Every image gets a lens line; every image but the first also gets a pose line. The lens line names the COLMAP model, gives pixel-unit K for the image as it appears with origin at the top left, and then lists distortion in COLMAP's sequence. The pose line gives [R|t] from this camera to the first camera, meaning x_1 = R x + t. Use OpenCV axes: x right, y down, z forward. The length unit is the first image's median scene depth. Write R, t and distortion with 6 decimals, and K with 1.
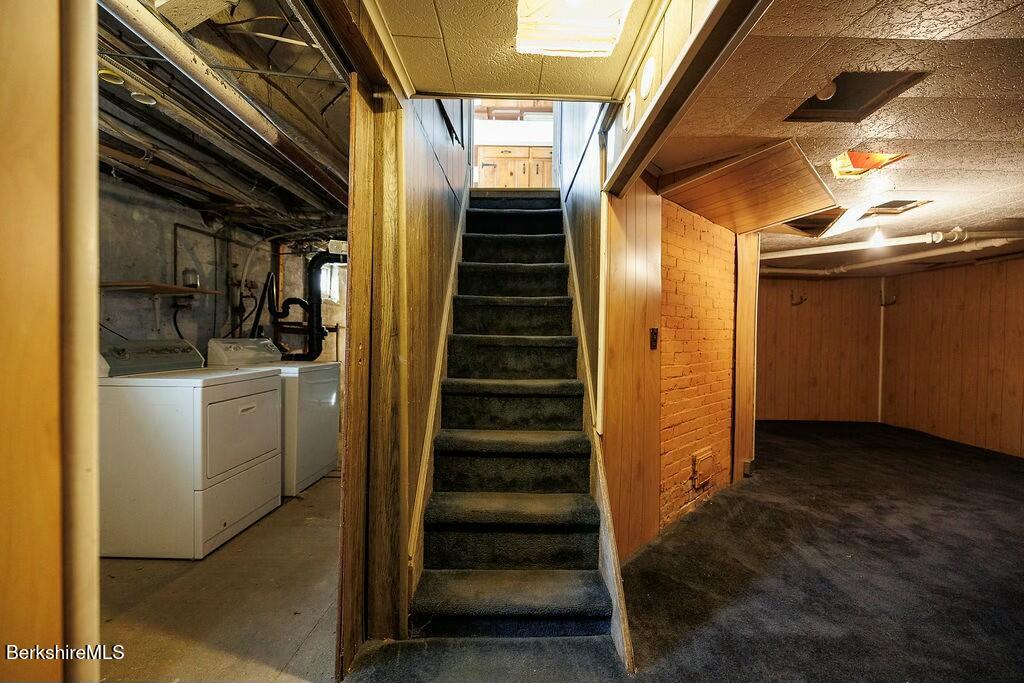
lens RADIAL K [[434.2, 0, 514.0], [0, 434.2, 340.3], [0, 0, 1]] dist [-0.002012, -0.000330]
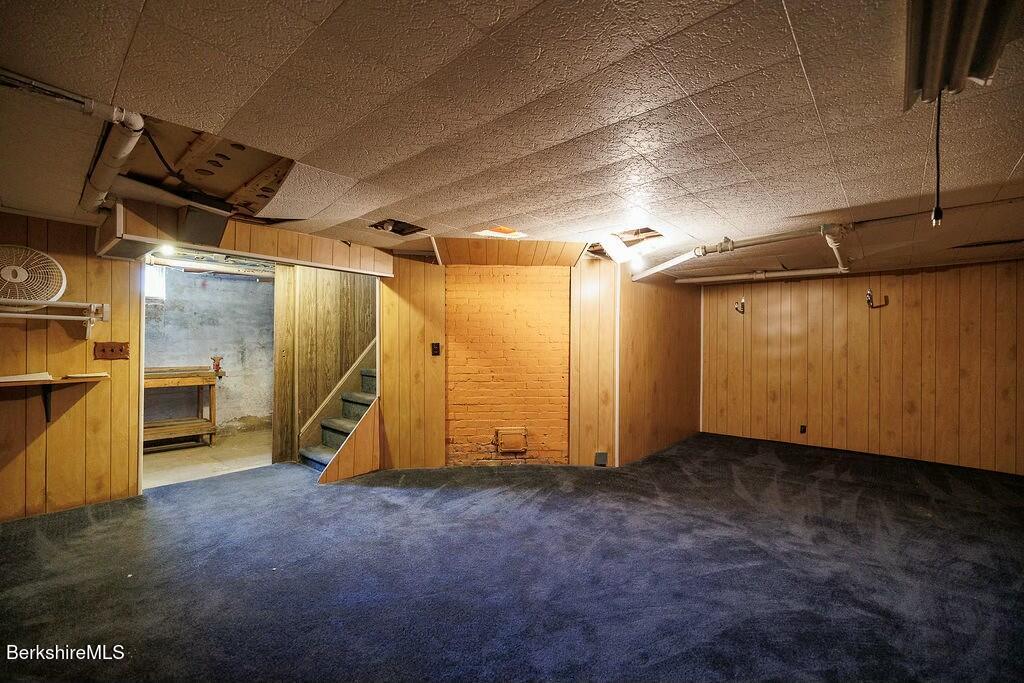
lens RADIAL K [[434.2, 0, 513.5], [0, 434.2, 342.4], [0, 0, 1]] dist [-0.002012, -0.000330]
pose [[0.745483, -0.006748, -0.666491, 1.505280], [-0.005224, 0.999859, -0.015967, -0.004412], [0.666504, 0.015385, 0.745342, -0.063823]]
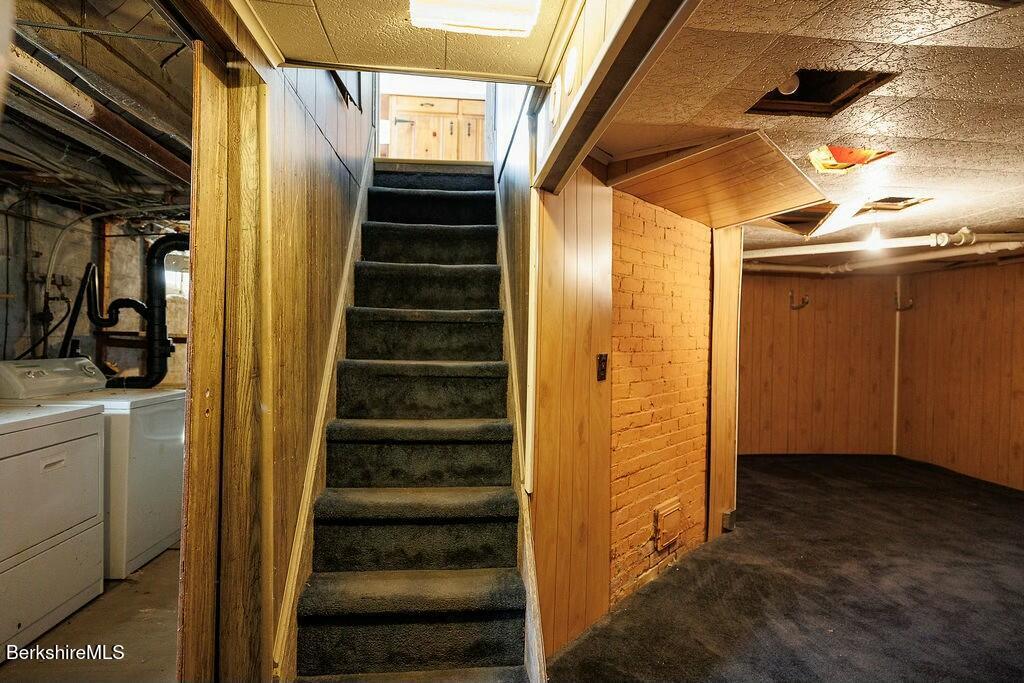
lens RADIAL K [[589.3, 0, 511.0], [0, 589.3, 340.8], [0, 0, 1]] dist [0.001638, -0.001595]
pose [[0.994842, 0.002434, 0.101403, 0.041692], [-0.002342, 0.999997, -0.001031, -0.045009], [-0.101405, 0.000789, 0.994845, -0.051091]]
